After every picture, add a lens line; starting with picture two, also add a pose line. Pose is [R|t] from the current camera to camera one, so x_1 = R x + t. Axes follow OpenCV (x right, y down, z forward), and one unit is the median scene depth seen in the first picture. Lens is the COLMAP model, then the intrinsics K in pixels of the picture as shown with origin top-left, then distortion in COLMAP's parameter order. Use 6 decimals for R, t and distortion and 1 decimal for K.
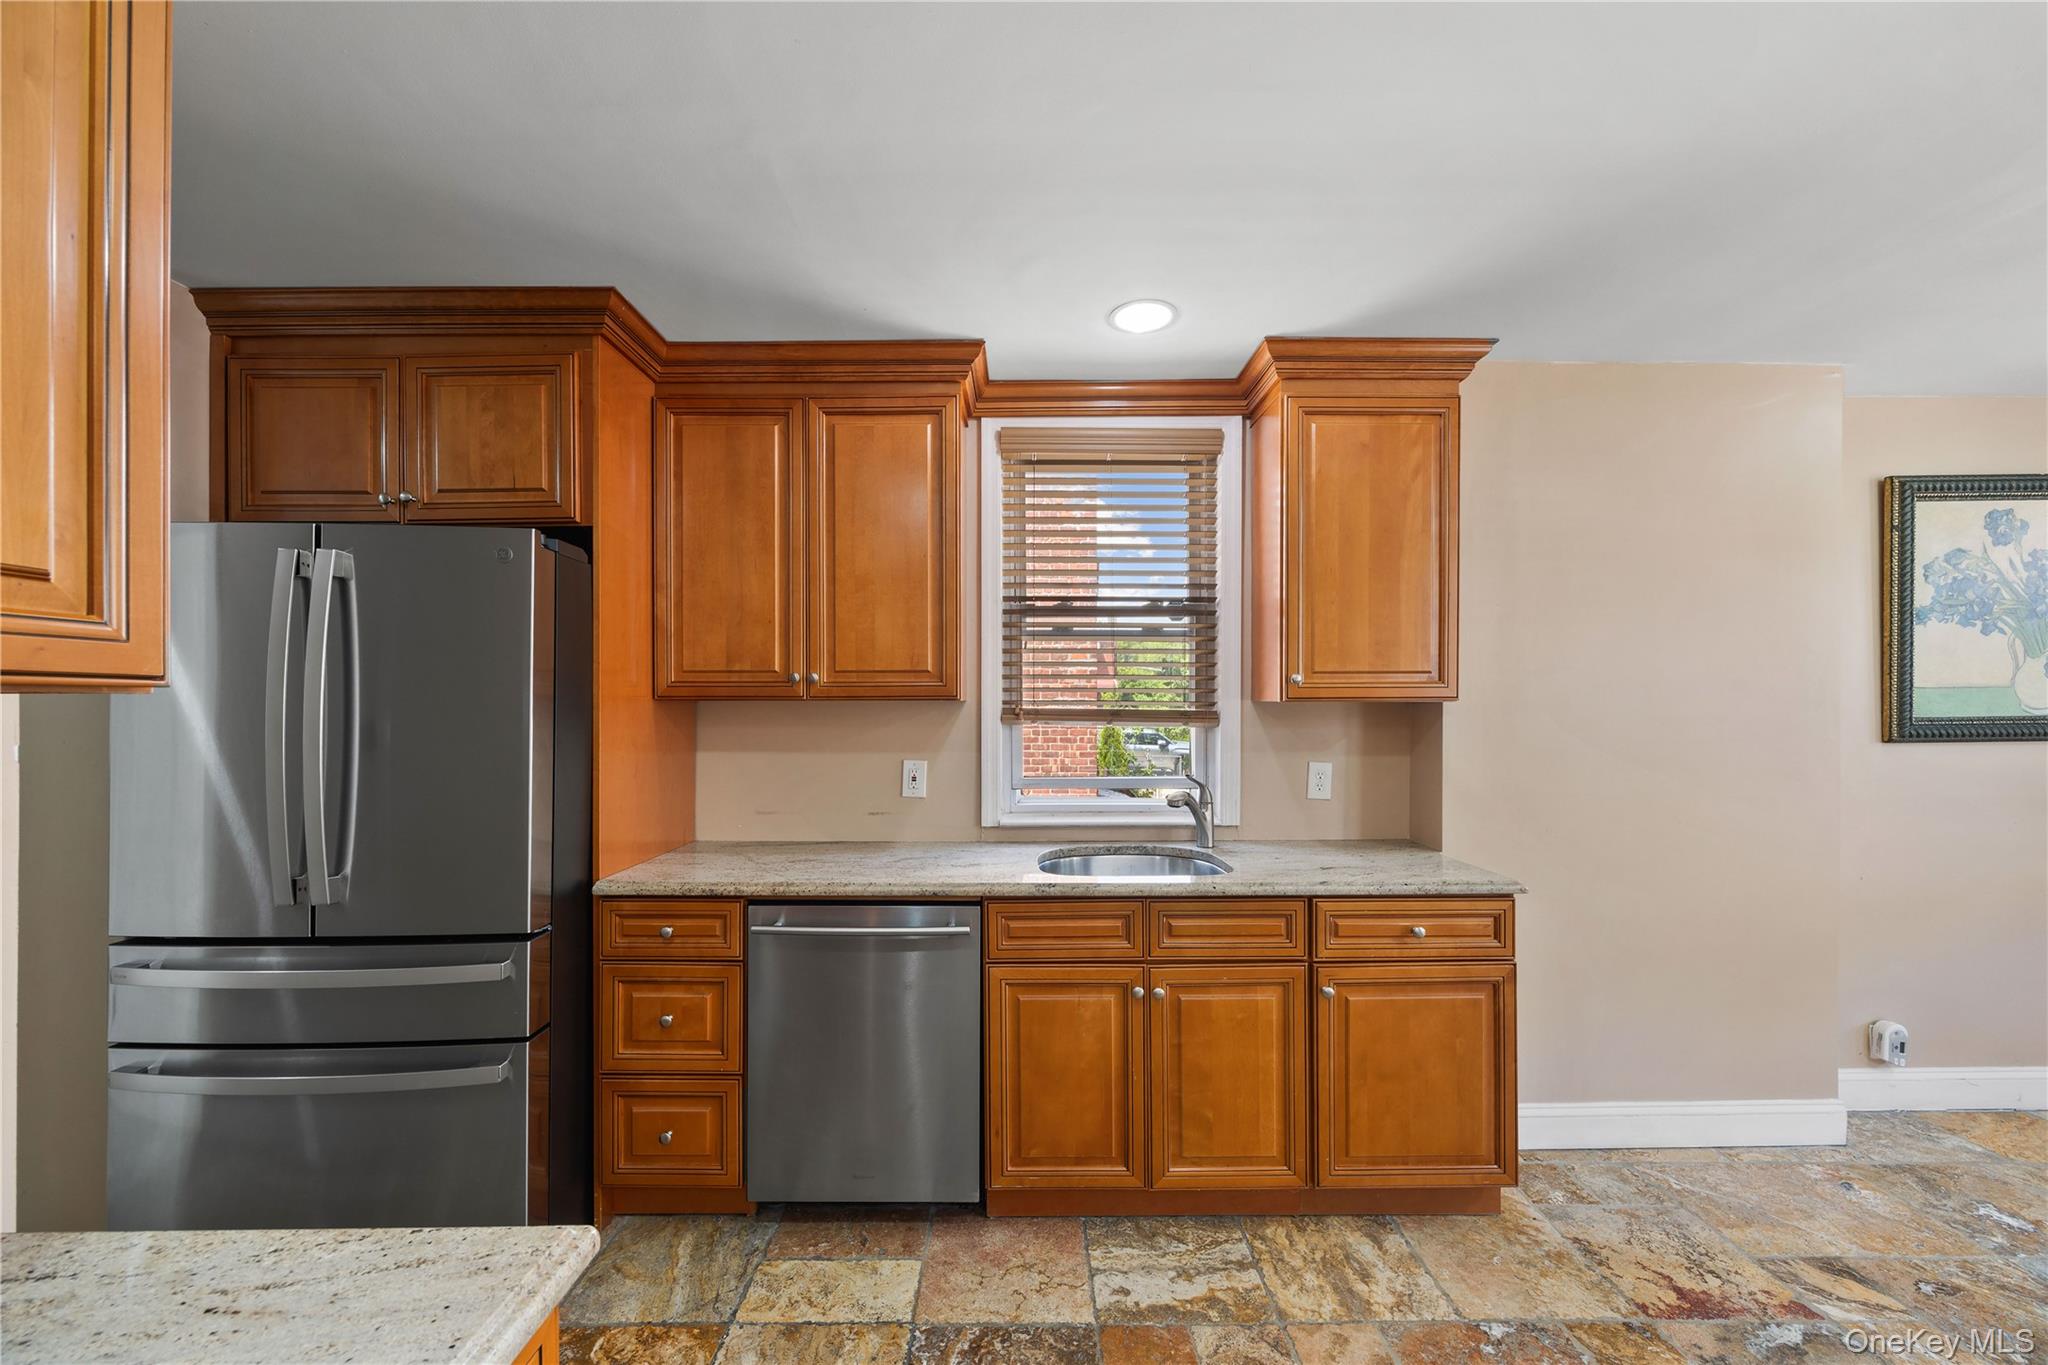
lens RADIAL K [[794.0, 0, 1012.1], [0, 794.0, 706.5], [0, 0, 1]] dist [-0.001110, -0.000775]
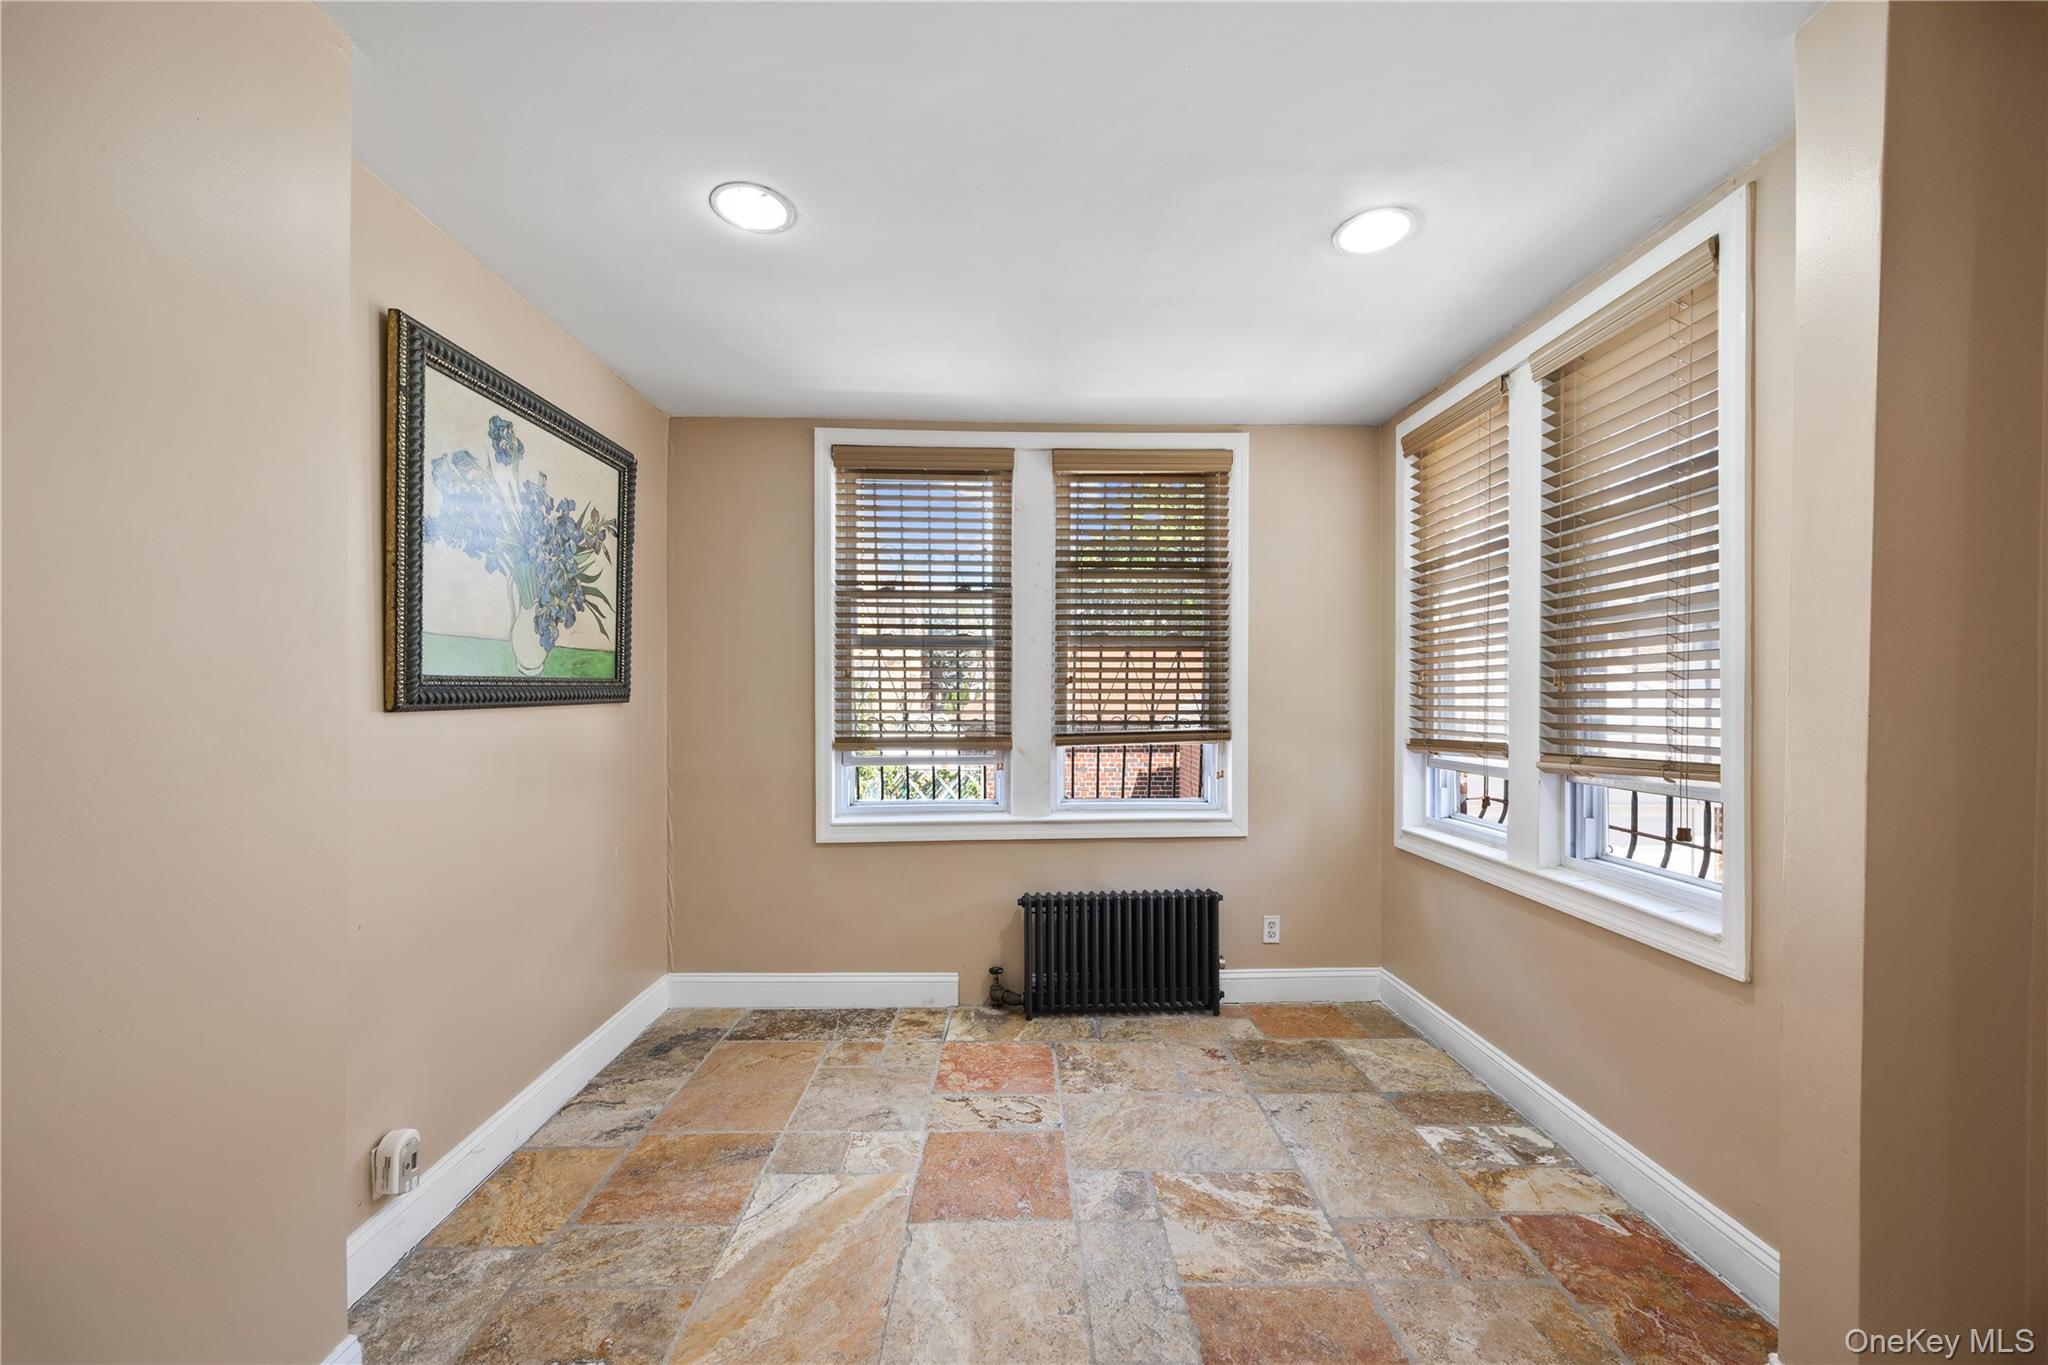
lens RADIAL K [[794.0, 0, 1025.9], [0, 794.0, 699.3], [0, 0, 1]] dist [-0.001110, -0.000775]
pose [[-0.023778, -0.004970, 0.999705, 0.491386], [-0.001724, 0.999986, 0.004930, 0.035340], [-0.999716, -0.001606, -0.023786, 0.555861]]
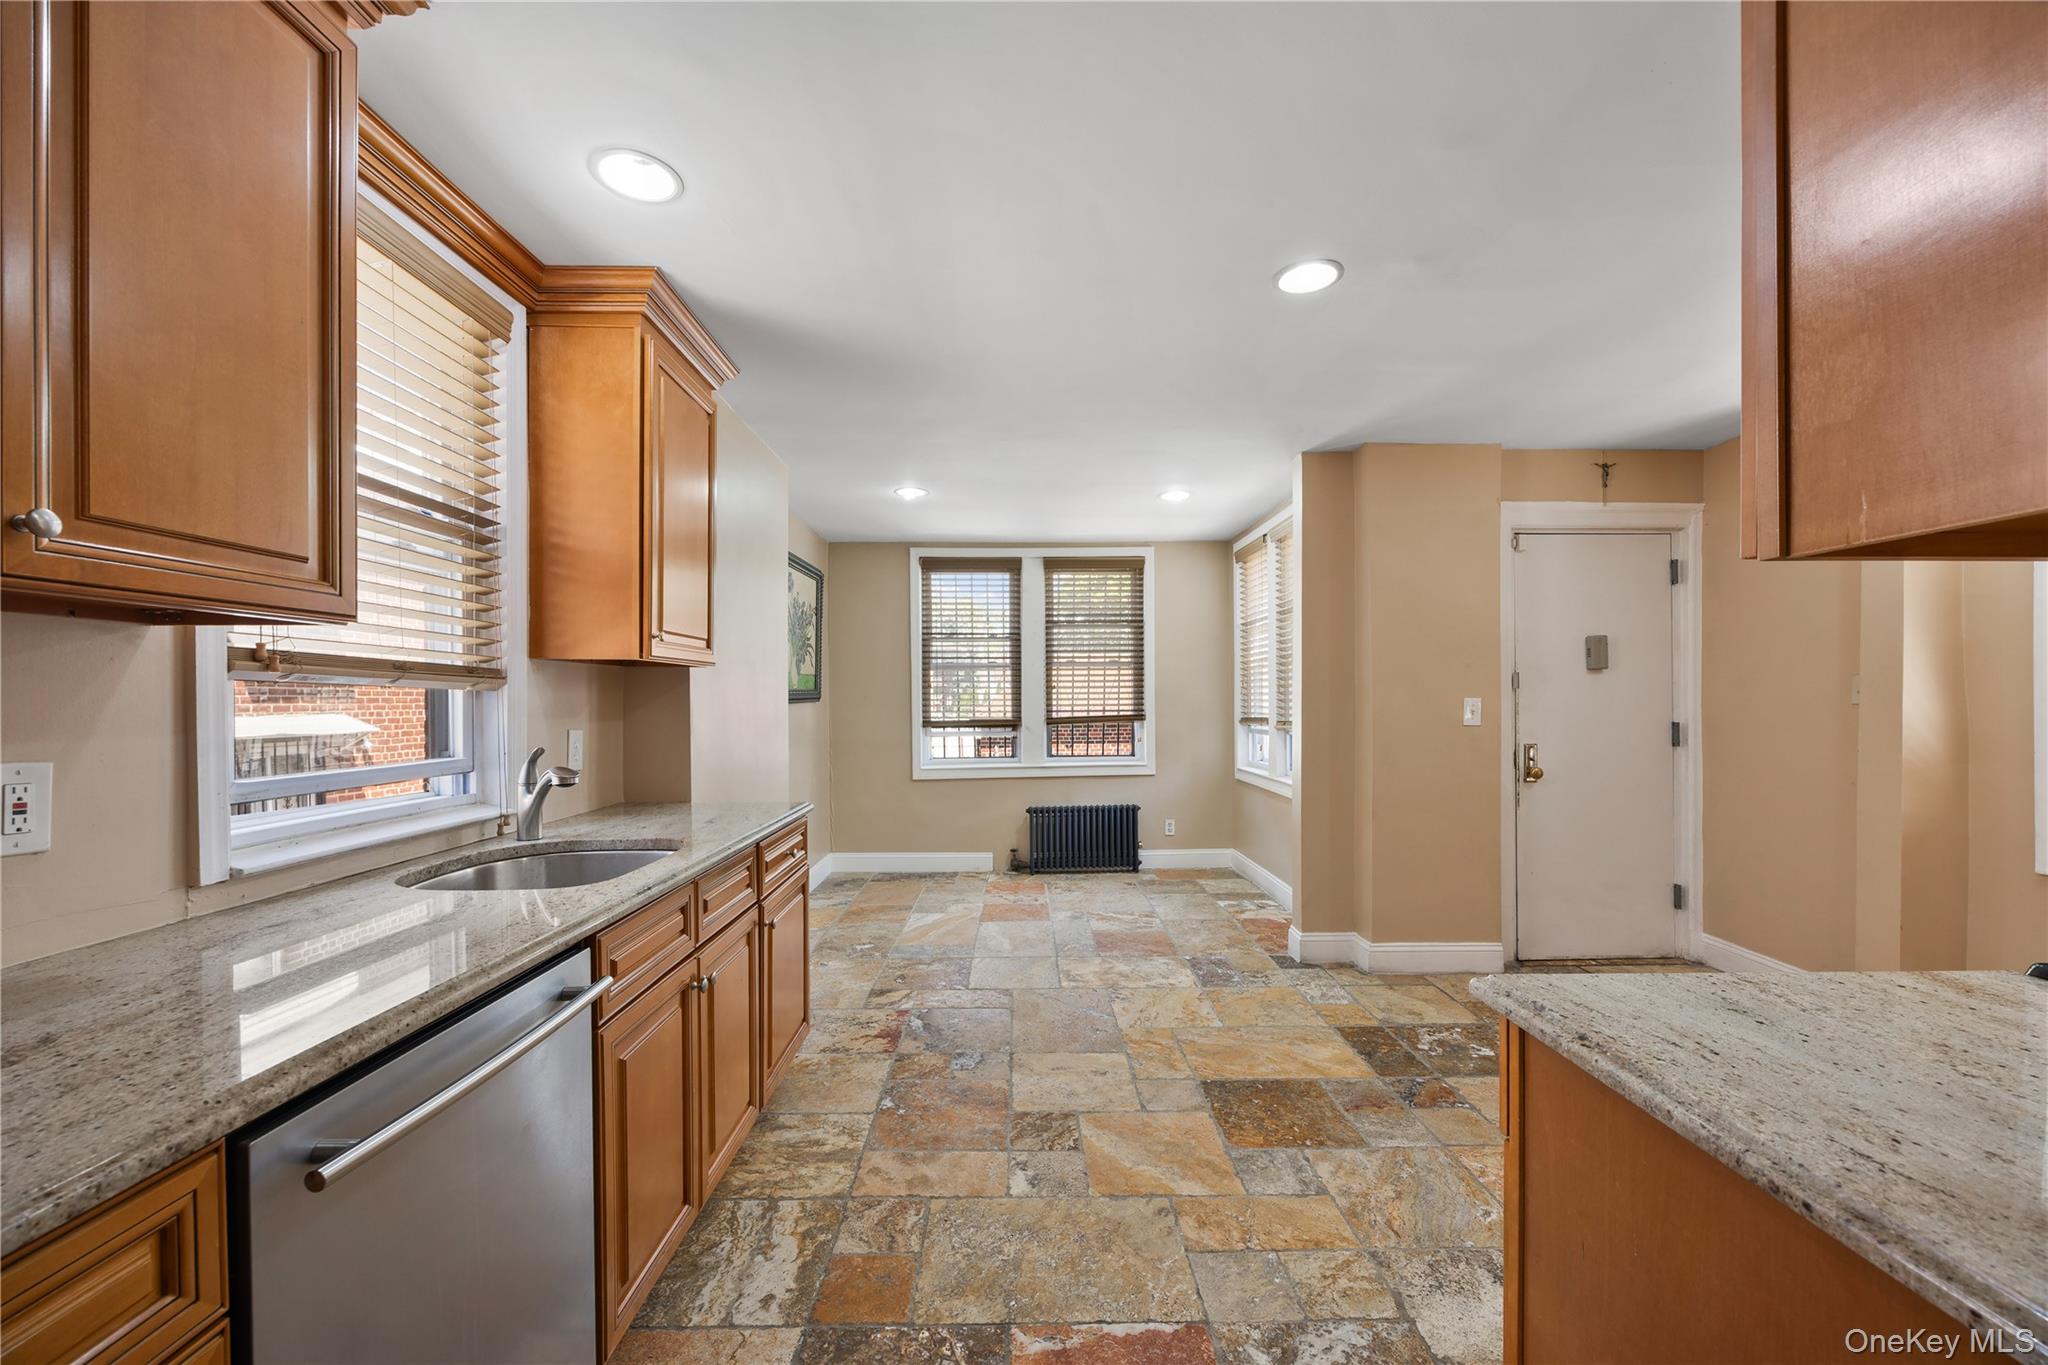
lens RADIAL K [[794.0, 0, 1029.5], [0, 794.0, 703.1], [0, 0, 1]] dist [-0.001110, -0.000775]
pose [[-0.017955, -0.004205, 0.999830, -0.606011], [0.007312, 0.999964, 0.004337, 0.046280], [-0.999812, 0.007389, -0.017923, 0.567150]]
